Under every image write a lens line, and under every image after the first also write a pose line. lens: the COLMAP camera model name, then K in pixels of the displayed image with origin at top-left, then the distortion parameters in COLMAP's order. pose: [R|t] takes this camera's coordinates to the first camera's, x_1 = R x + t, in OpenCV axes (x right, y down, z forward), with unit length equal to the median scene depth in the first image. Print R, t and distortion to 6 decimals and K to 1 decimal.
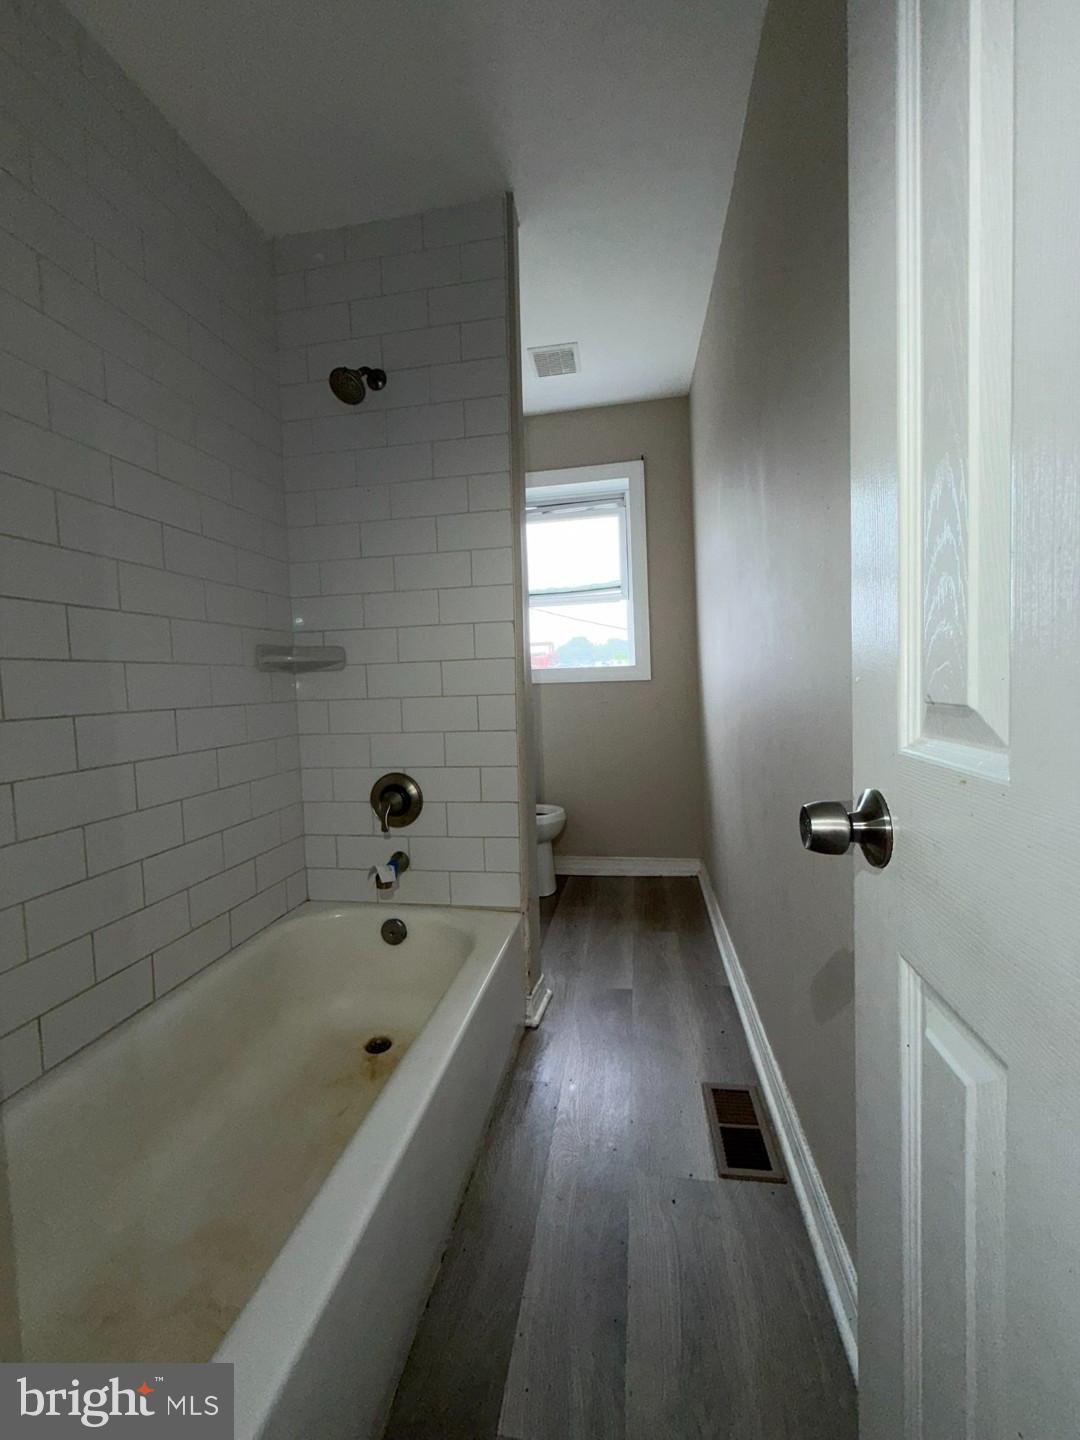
lens RADIAL K [[575.4, 0, 539.7], [0, 575.4, 715.6], [0, 0, 1]] dist [0.001140, 0.000276]
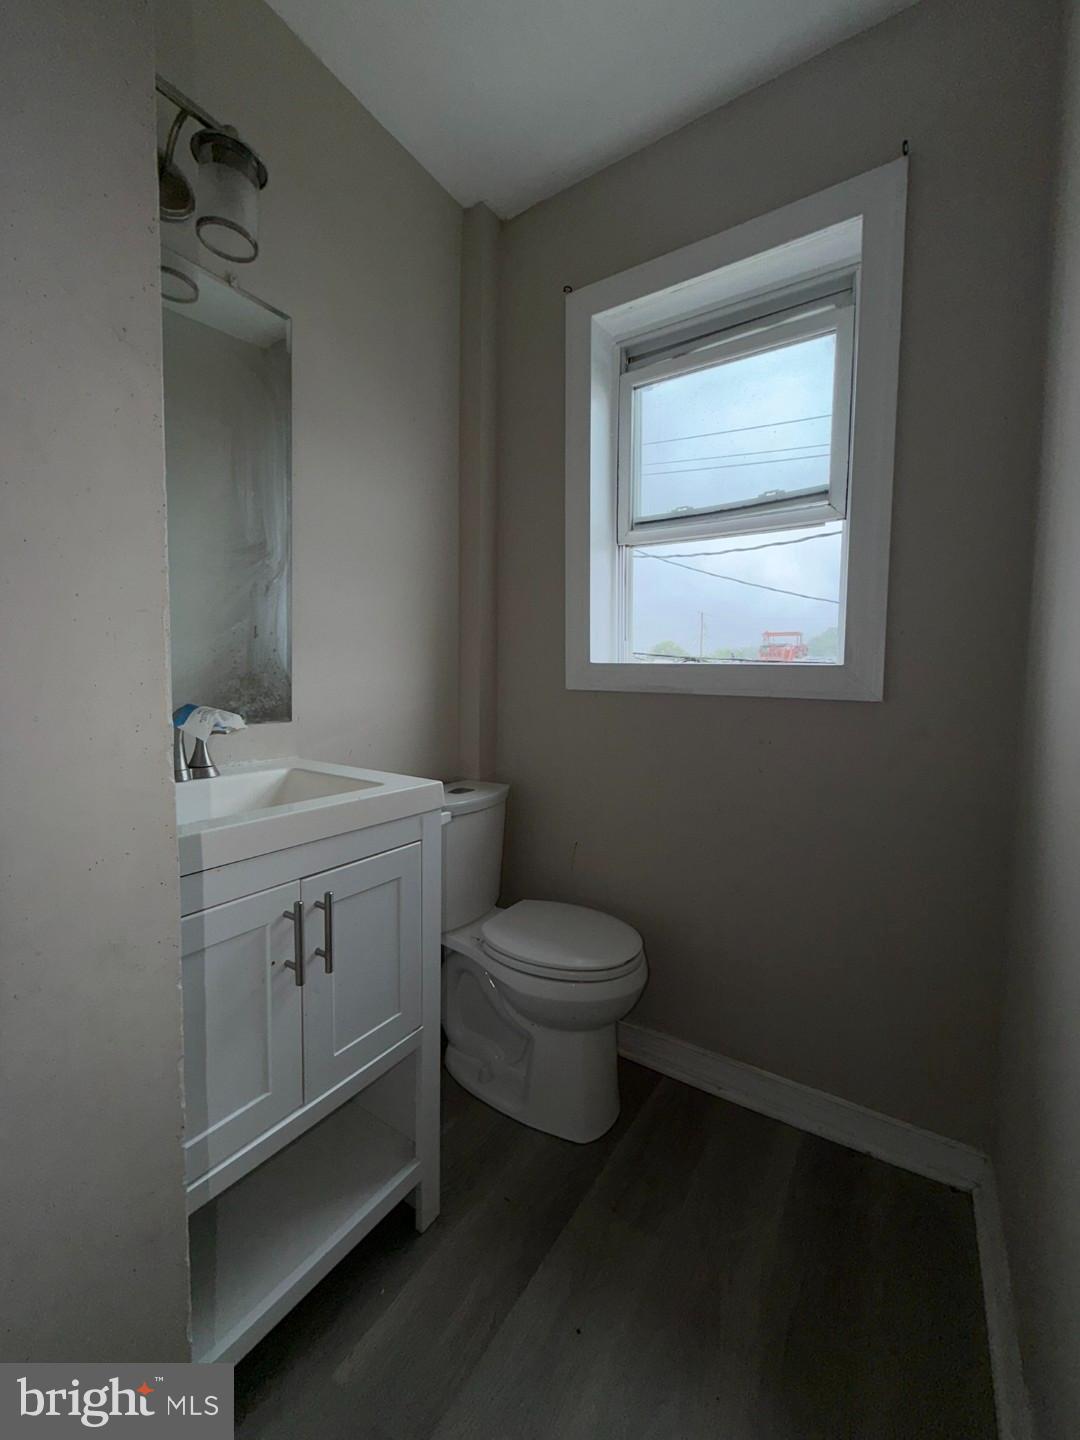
lens RADIAL K [[575.4, 0, 539.4], [0, 575.4, 716.3], [0, 0, 1]] dist [0.001140, 0.000276]
pose [[0.916735, 0.077690, -0.391869, 0.125632], [-0.069188, 0.996961, 0.035795, -0.047278], [0.393460, -0.005702, 0.919324, 0.495577]]
